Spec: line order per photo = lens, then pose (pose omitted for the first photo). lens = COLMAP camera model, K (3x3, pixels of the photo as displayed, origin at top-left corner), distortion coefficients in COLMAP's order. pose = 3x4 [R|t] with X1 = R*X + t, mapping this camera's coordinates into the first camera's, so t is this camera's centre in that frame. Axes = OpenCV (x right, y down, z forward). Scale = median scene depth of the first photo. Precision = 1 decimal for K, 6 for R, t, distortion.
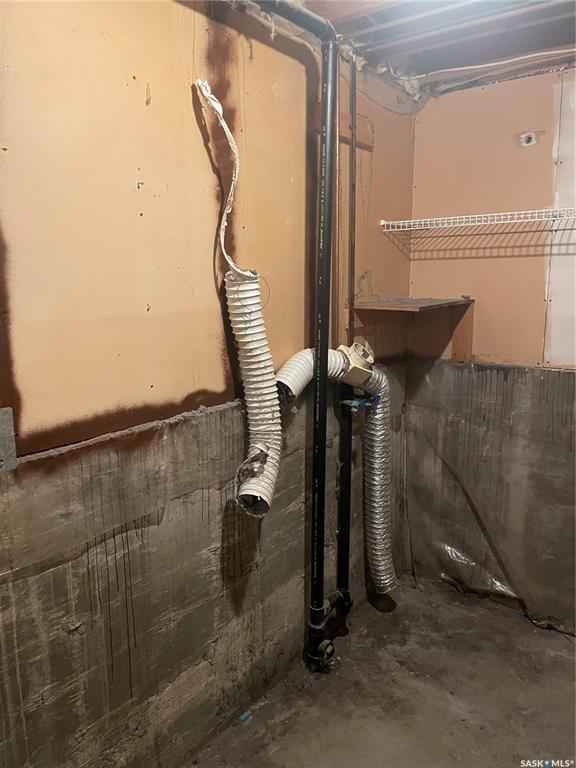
lens RADIAL K [[585.2, 0, 289.6], [0, 585.2, 368.8], [0, 0, 1]] dist [0.085047, -0.125302]
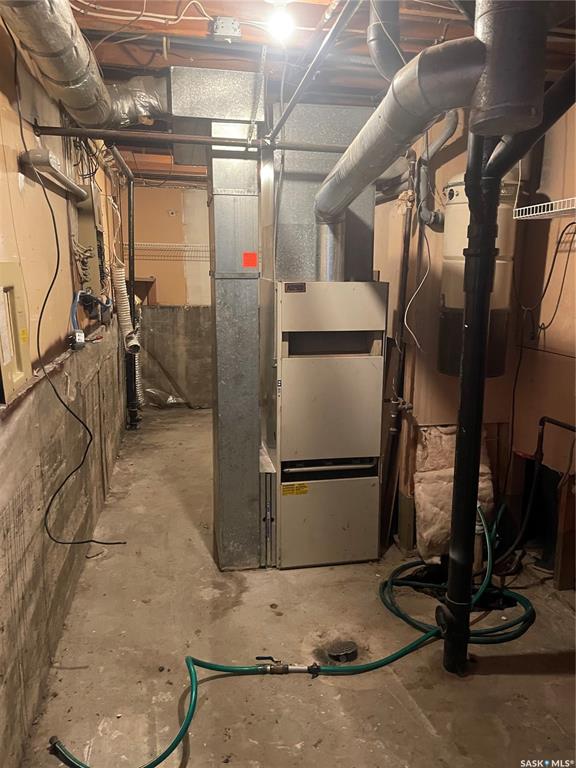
lens RADIAL K [[585.2, 0, 289.6], [0, 585.2, 368.8], [0, 0, 1]] dist [0.085047, -0.125302]
pose [[0.669873, -0.109268, 0.734392, -1.107698], [0.102478, 0.993252, 0.054308, 0.169067], [-0.735370, 0.038879, 0.676550, -0.967723]]
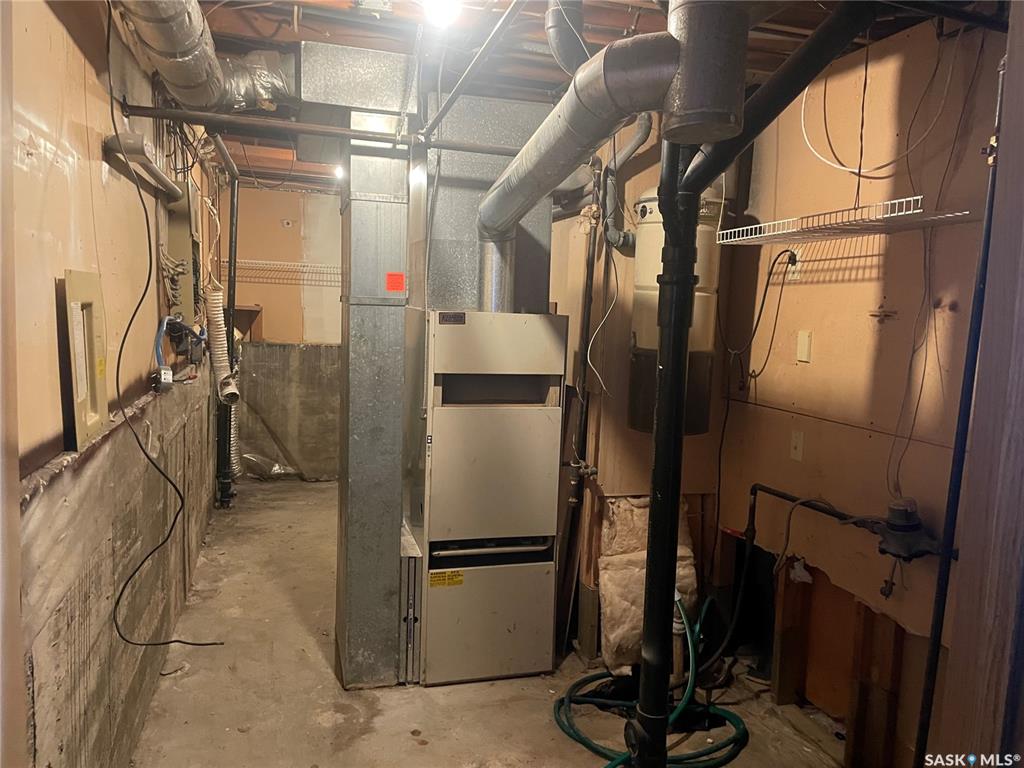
lens RADIAL K [[780.3, 0, 508.5], [0, 780.3, 376.5], [0, 0, 1]] dist [0.085047, -0.125302]
pose [[0.600020, -0.040150, 0.798977, -1.156933], [0.084713, 0.996313, -0.013551, 0.187074], [-0.795487, 0.075814, 0.601209, -0.995508]]
